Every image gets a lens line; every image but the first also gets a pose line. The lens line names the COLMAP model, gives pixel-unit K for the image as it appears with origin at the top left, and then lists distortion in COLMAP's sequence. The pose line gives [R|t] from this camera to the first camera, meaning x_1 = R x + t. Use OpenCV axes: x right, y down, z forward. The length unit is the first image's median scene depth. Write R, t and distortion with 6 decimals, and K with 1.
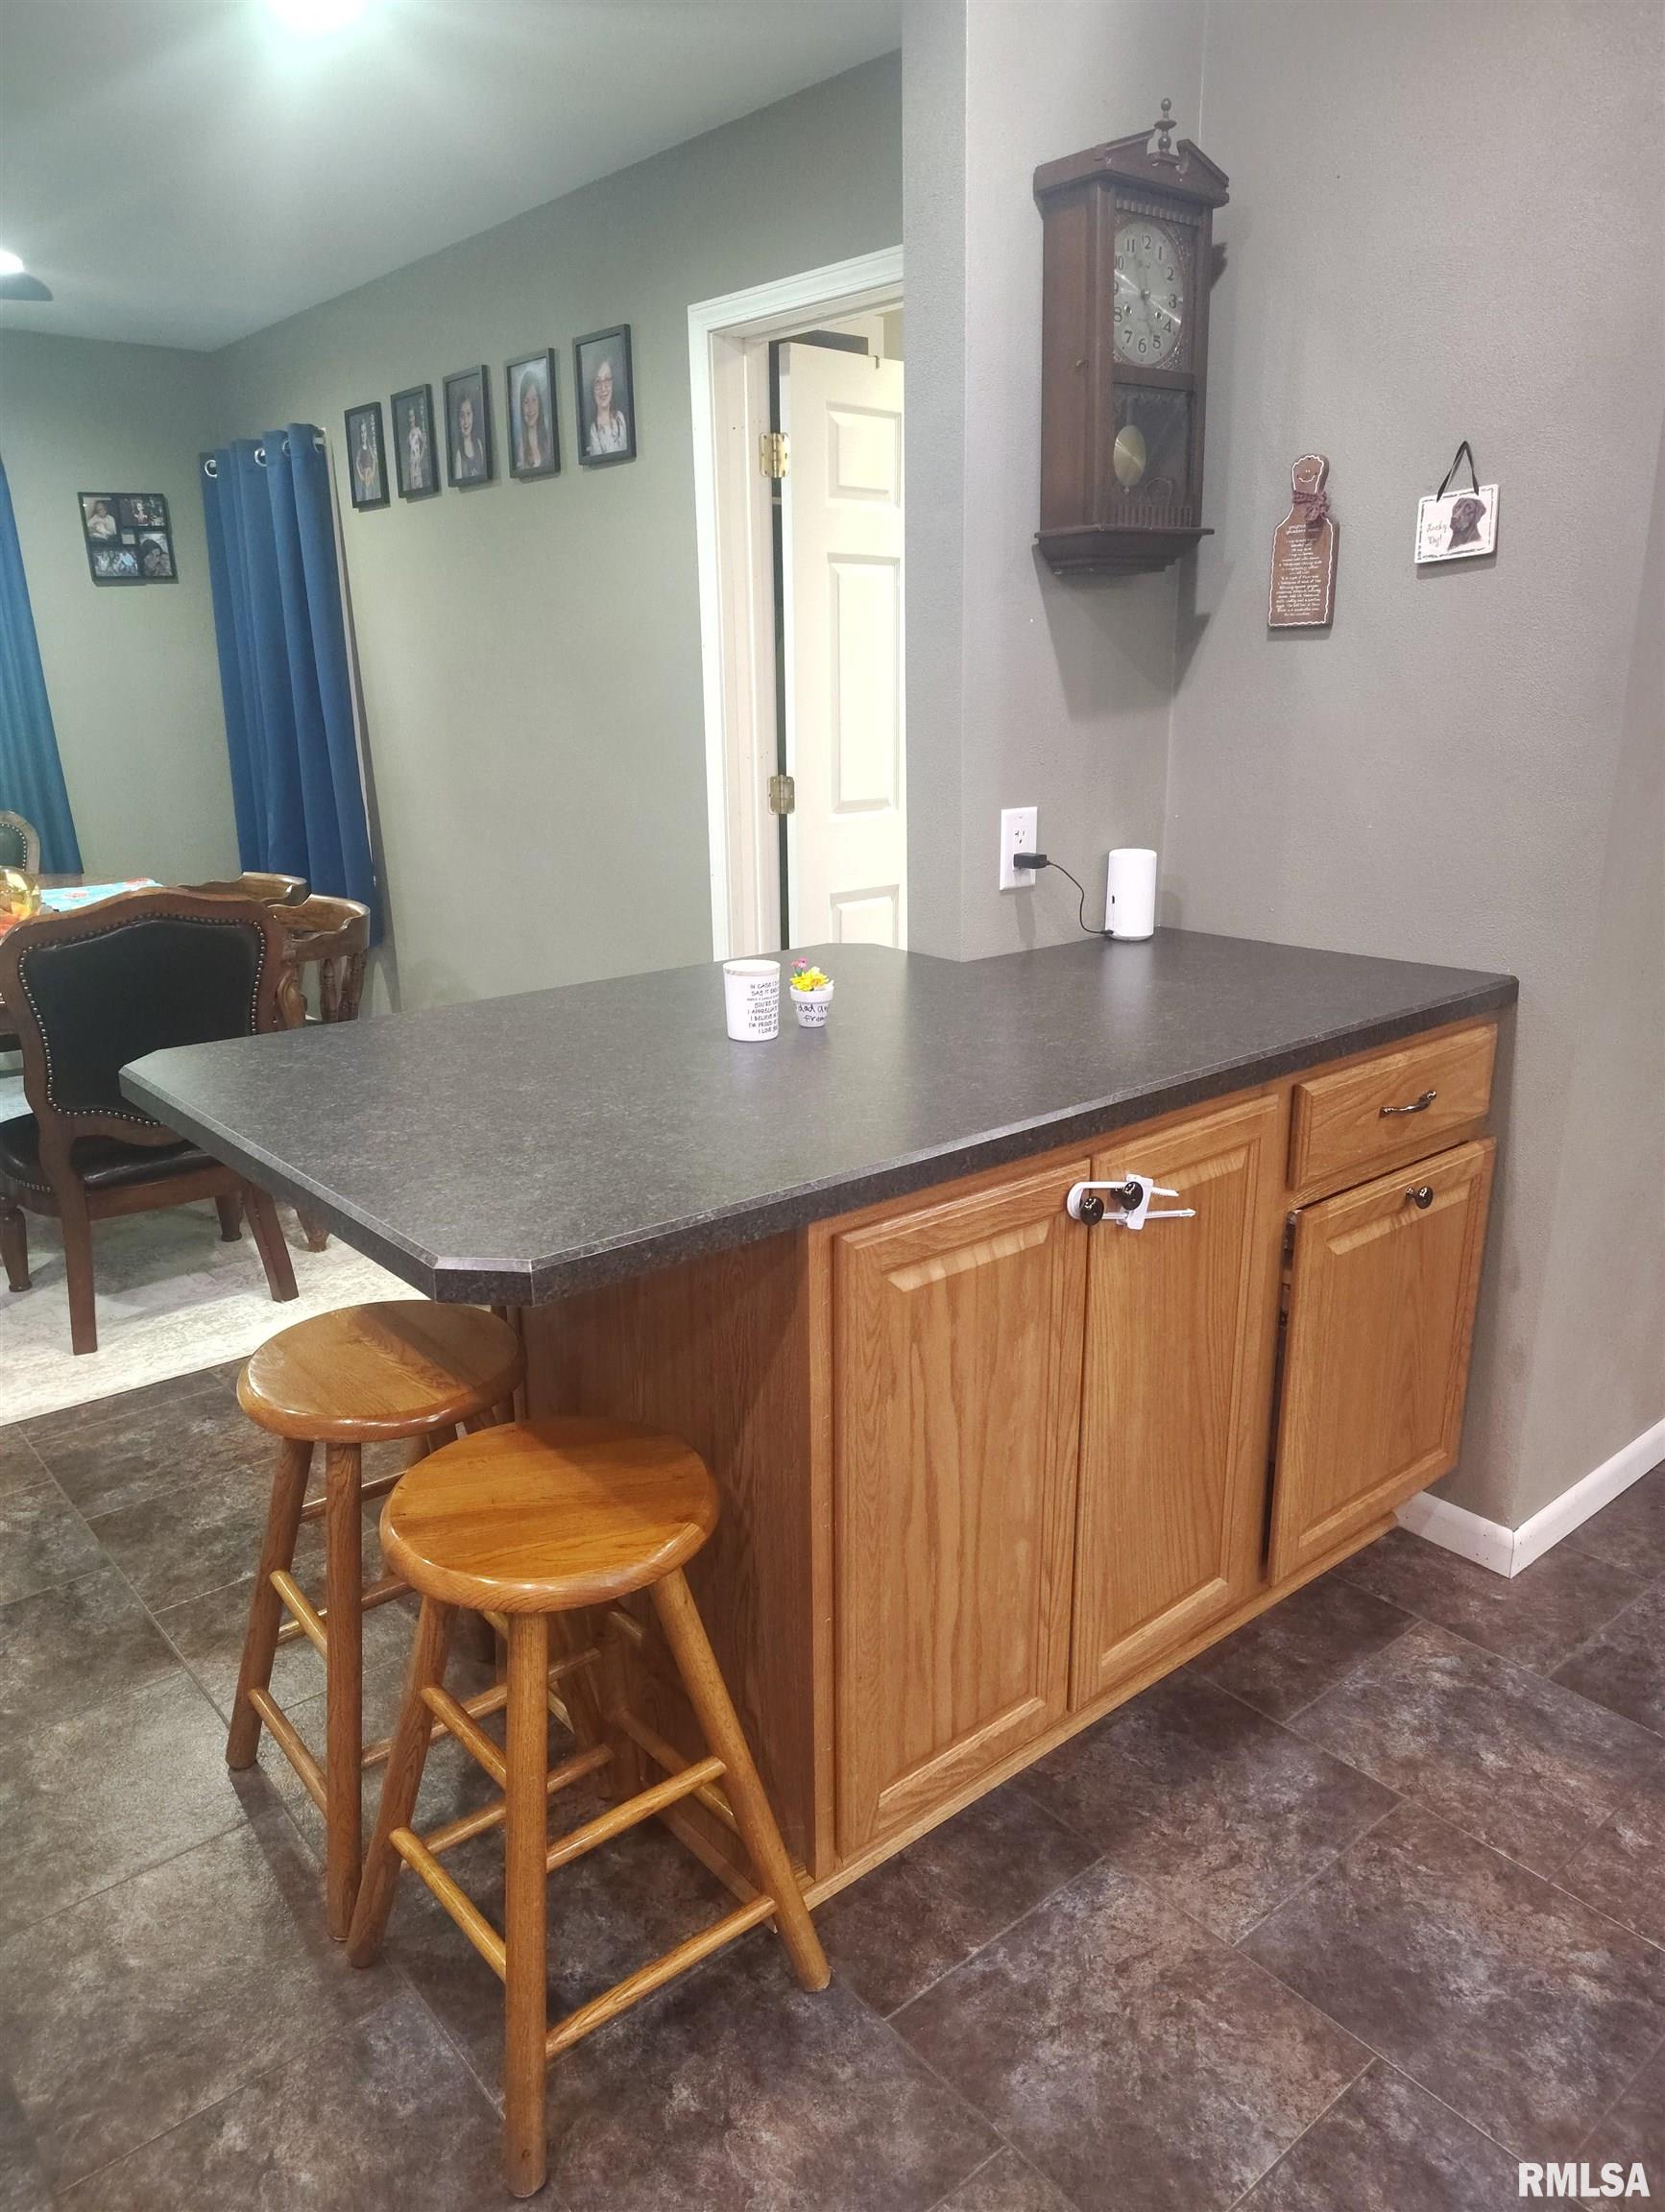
lens RADIAL K [[1530.8, 0, 825.0], [0, 1530.8, 1112.1], [0, 0, 1]] dist [0.050829, -0.062913]
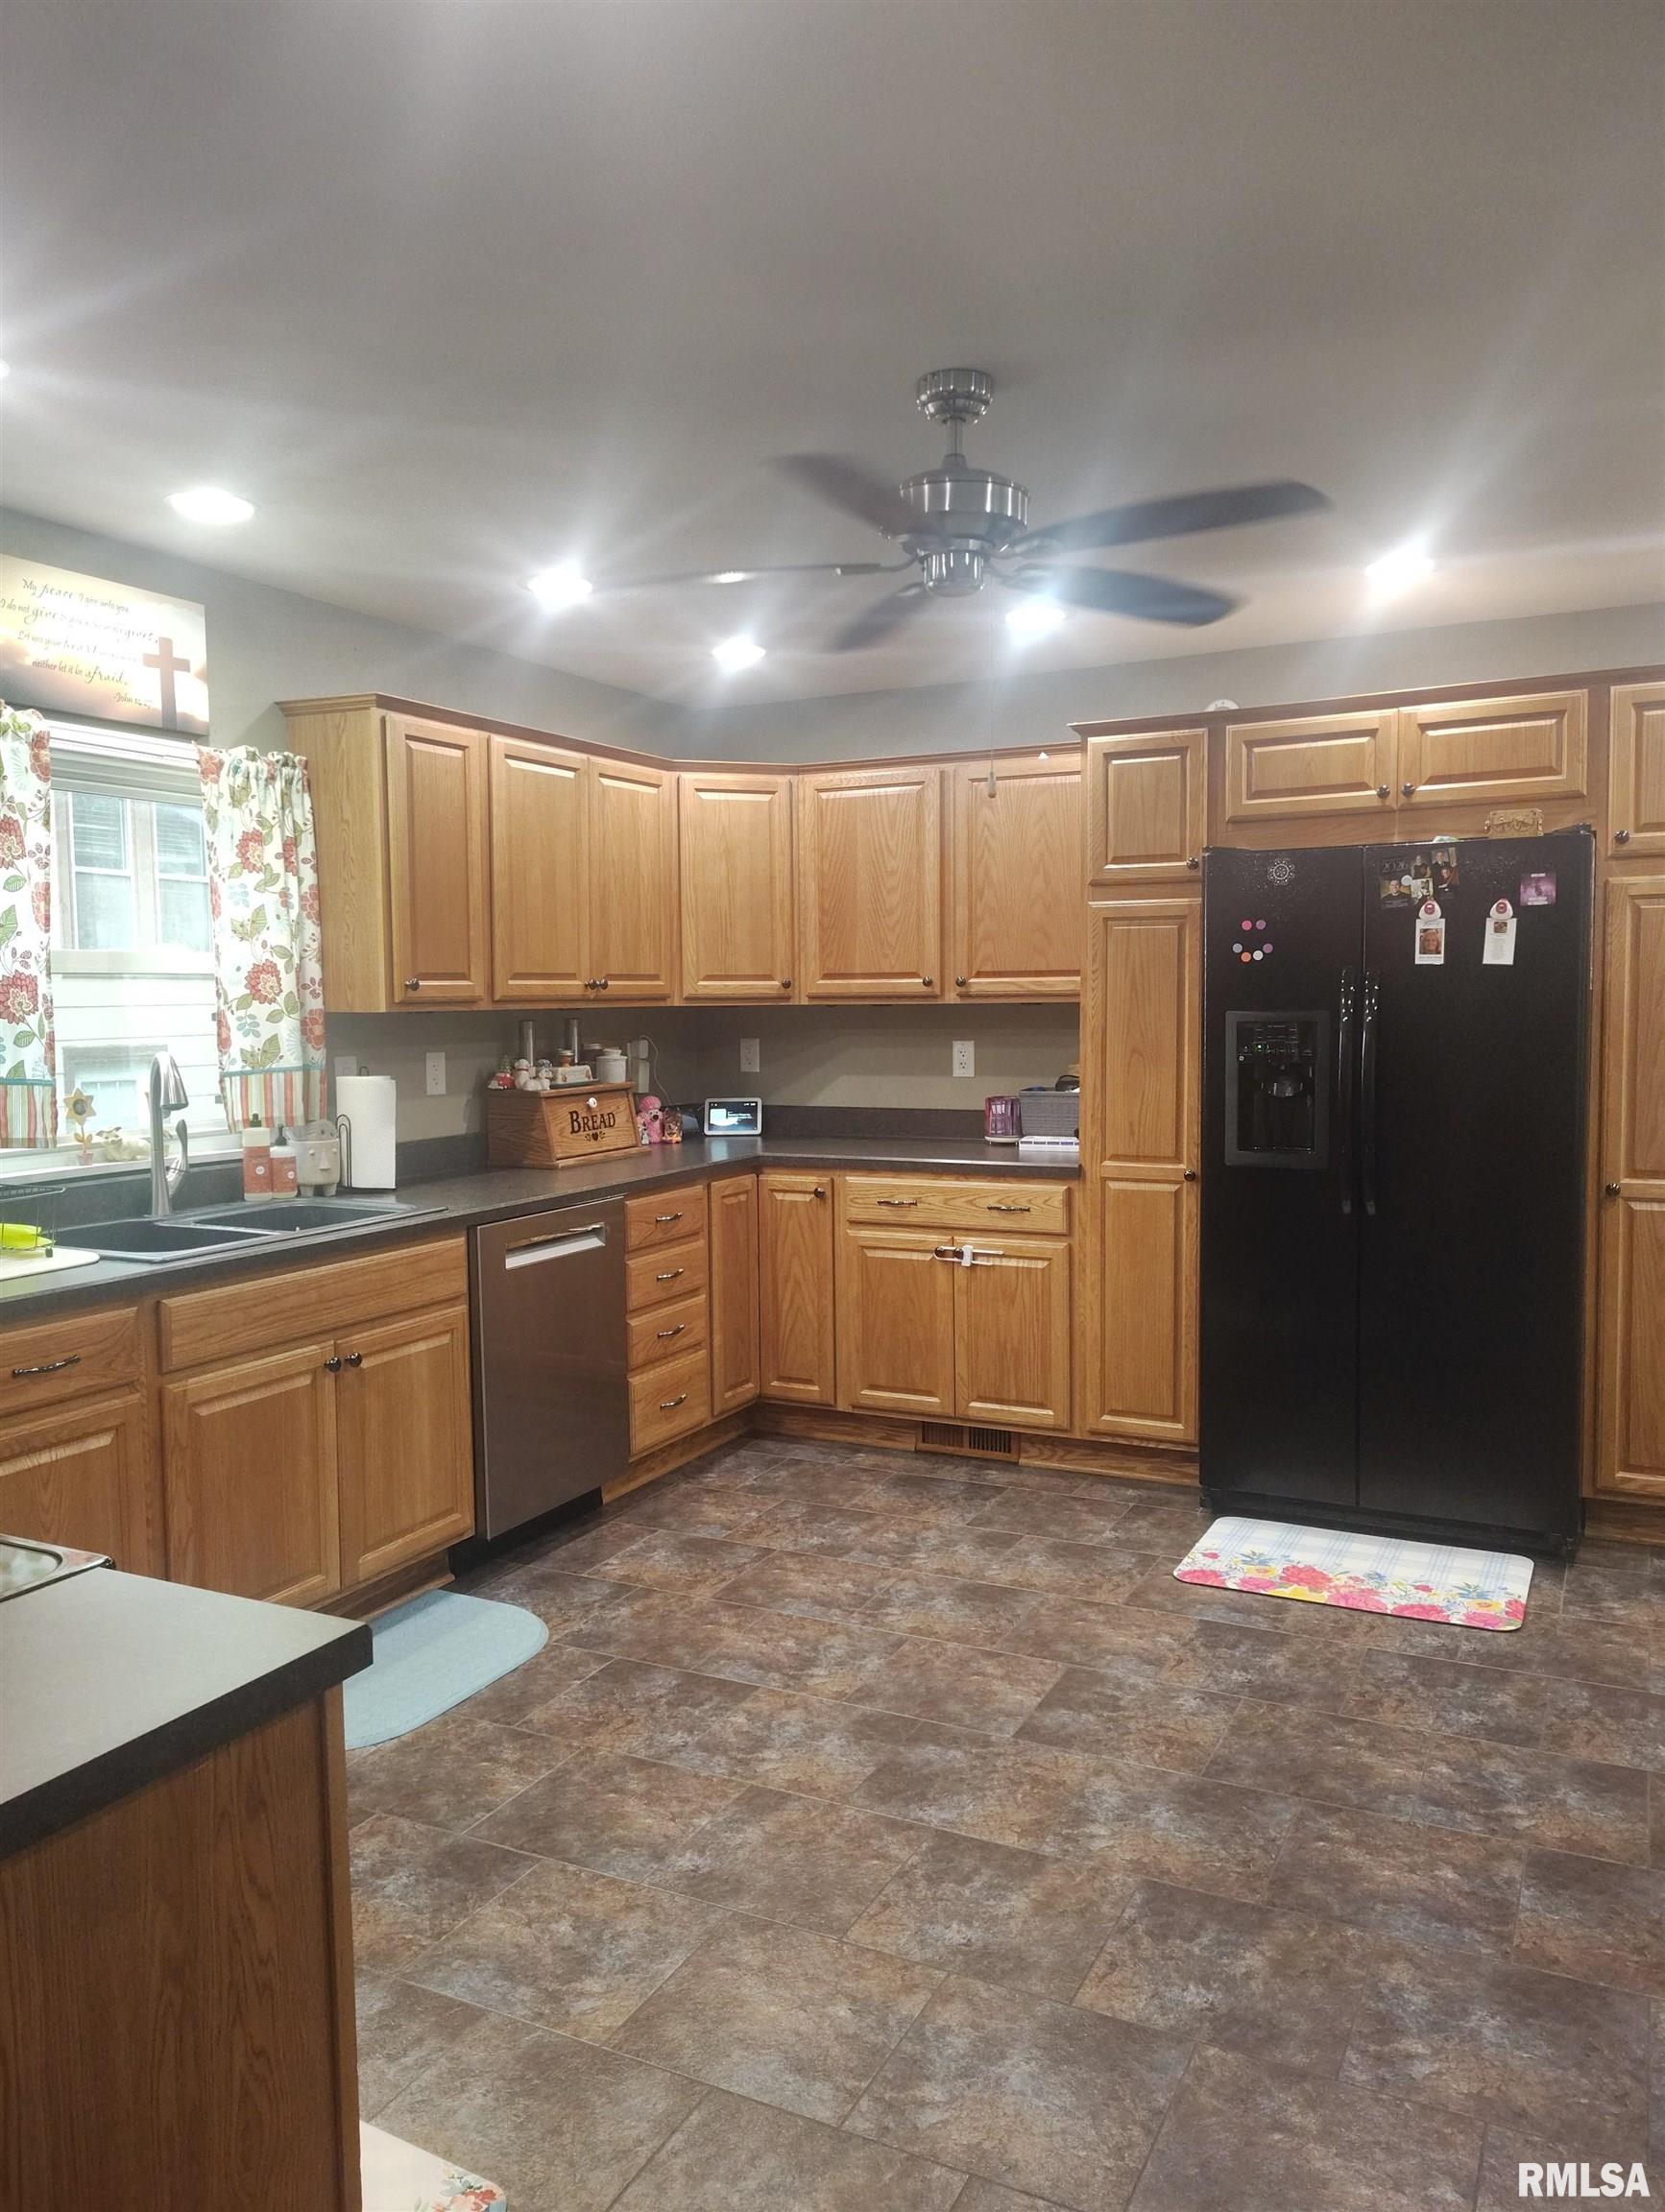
lens RADIAL K [[1590.1, 0, 831.4], [0, 1590.1, 1116.1], [0, 0, 1]] dist [0.069065, -0.109142]
pose [[-0.918234, 0.053008, -0.392474, 1.024098], [-0.092526, 0.934863, 0.342739, -0.387553], [0.385077, 0.351029, -0.853519, 1.221199]]
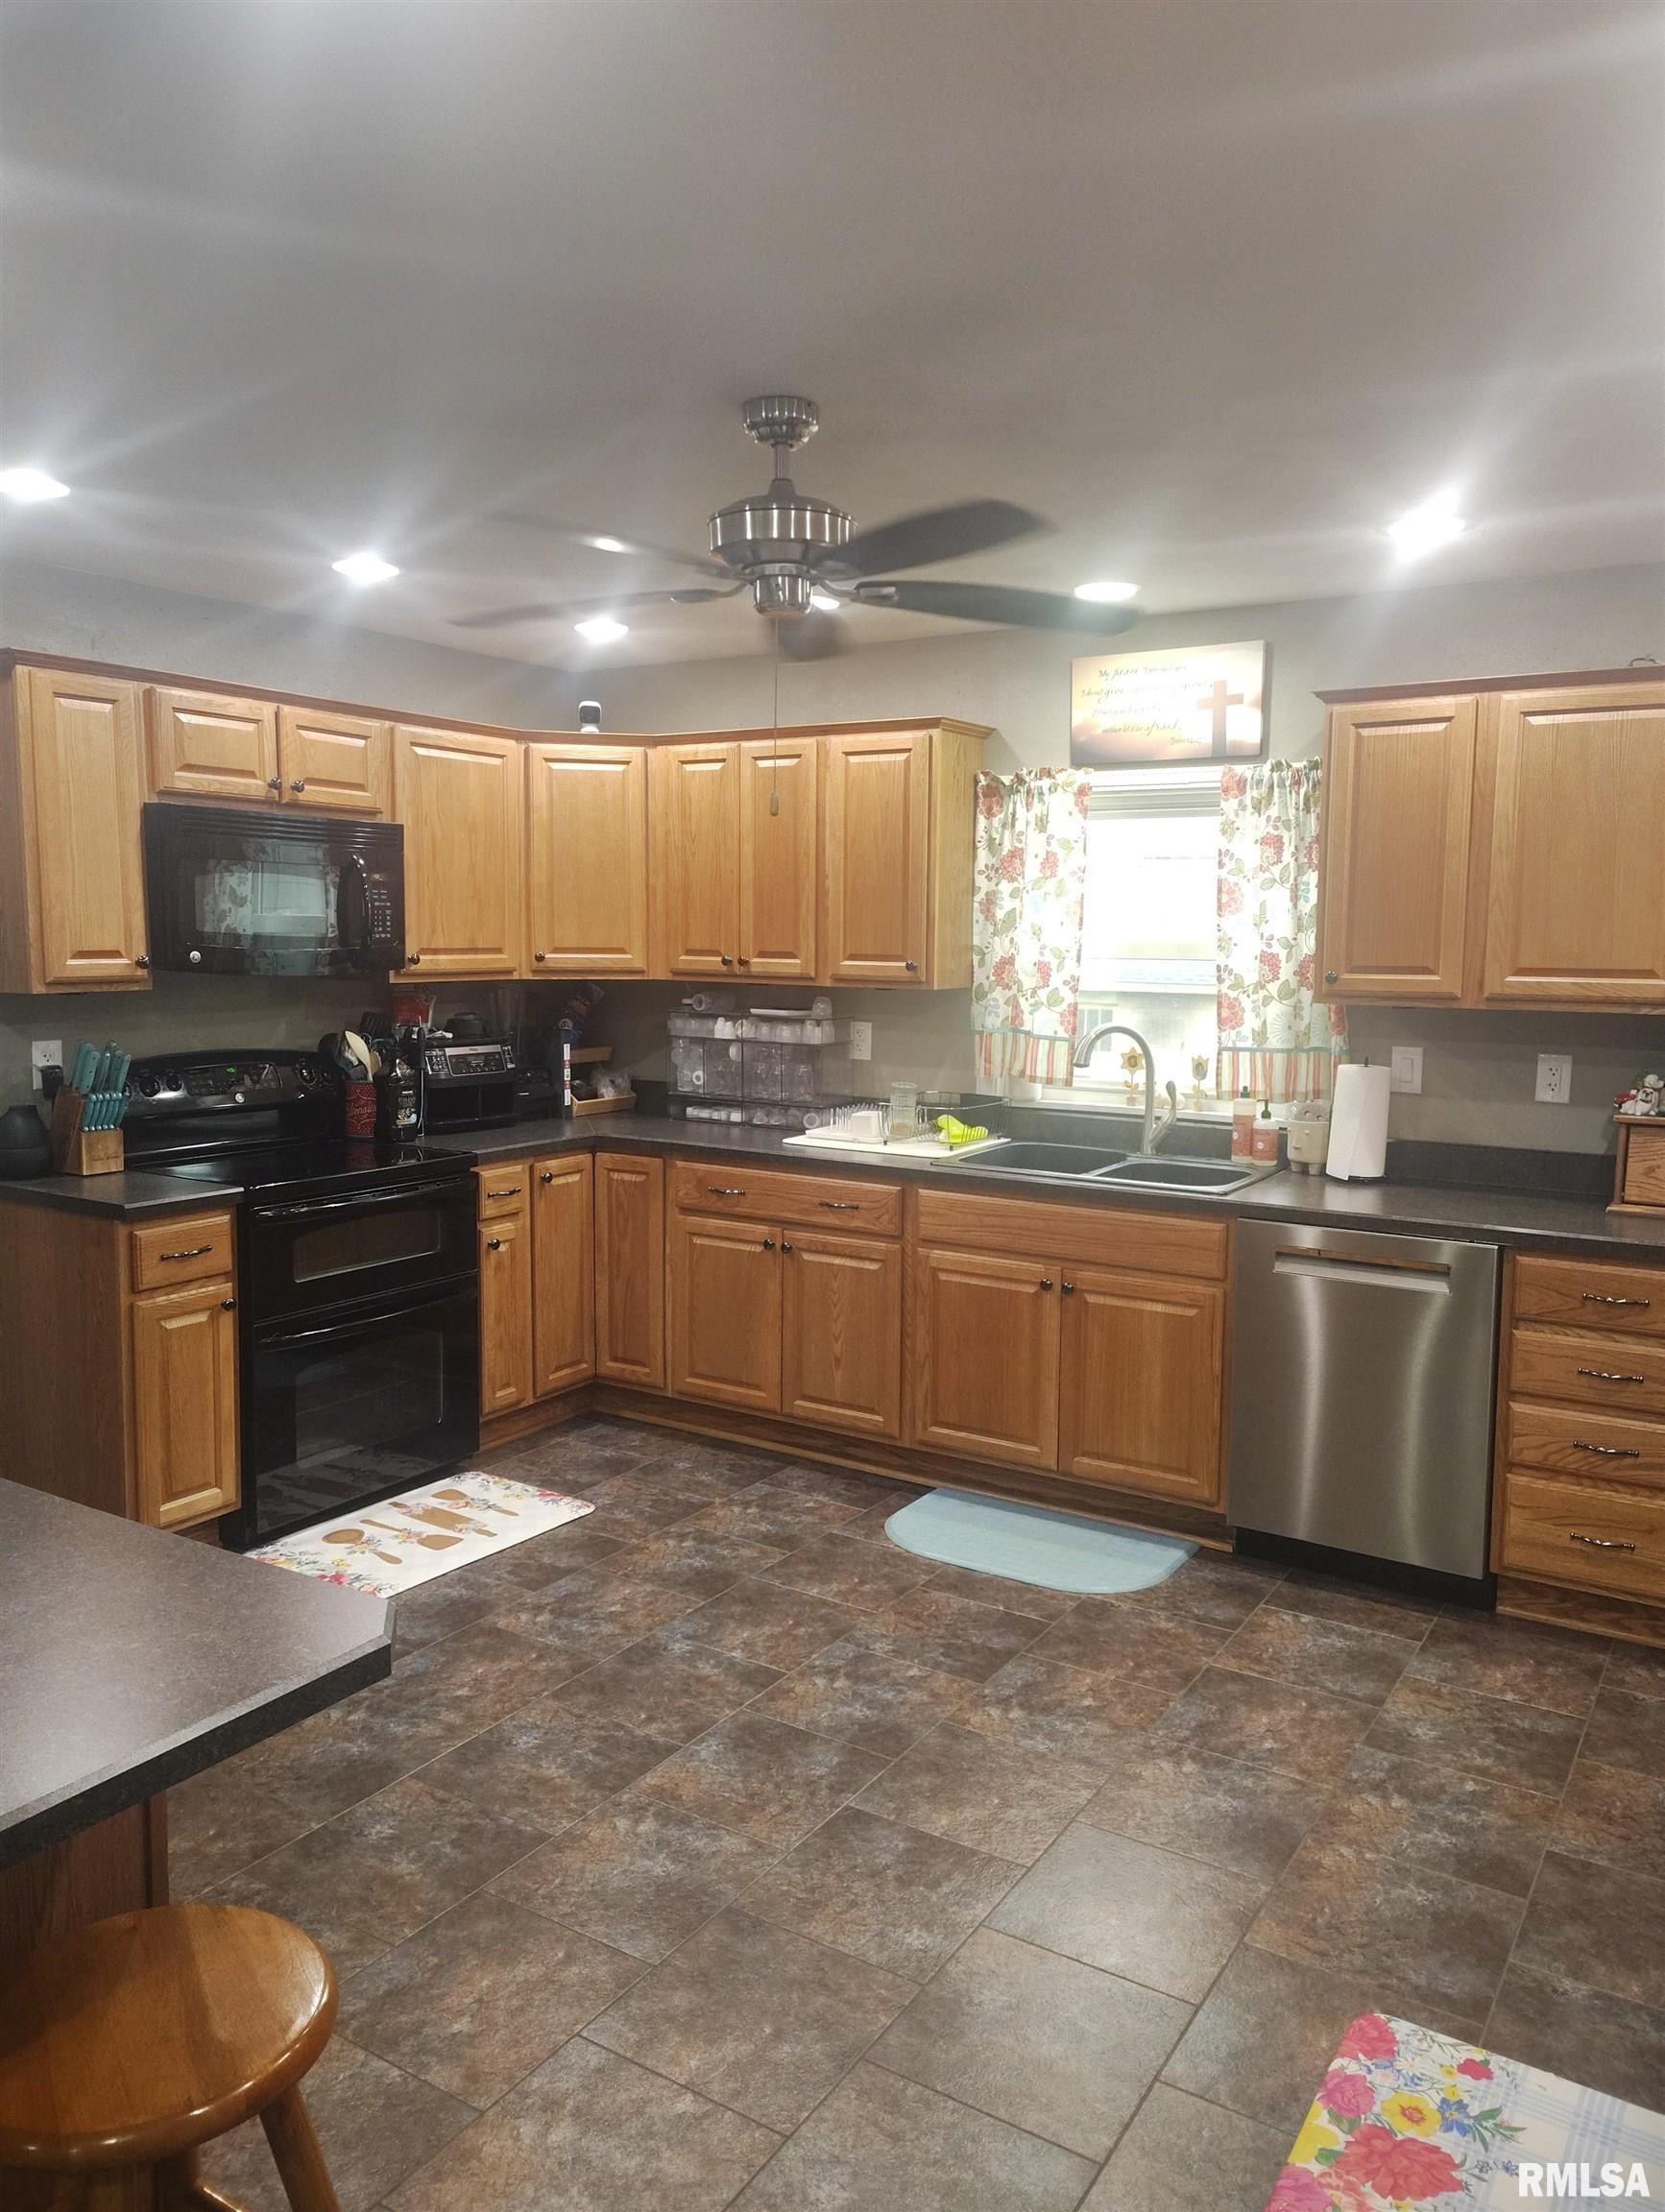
lens RADIAL K [[1579.1, 0, 851.8], [0, 1579.1, 1091.1], [0, 0, 1]] dist [0.046428, -0.074037]
pose [[-0.311877, -0.085805, 0.946240, -0.752918], [0.266881, 0.947907, 0.173919, -0.200470], [-0.911870, 0.306774, -0.272730, 0.478058]]
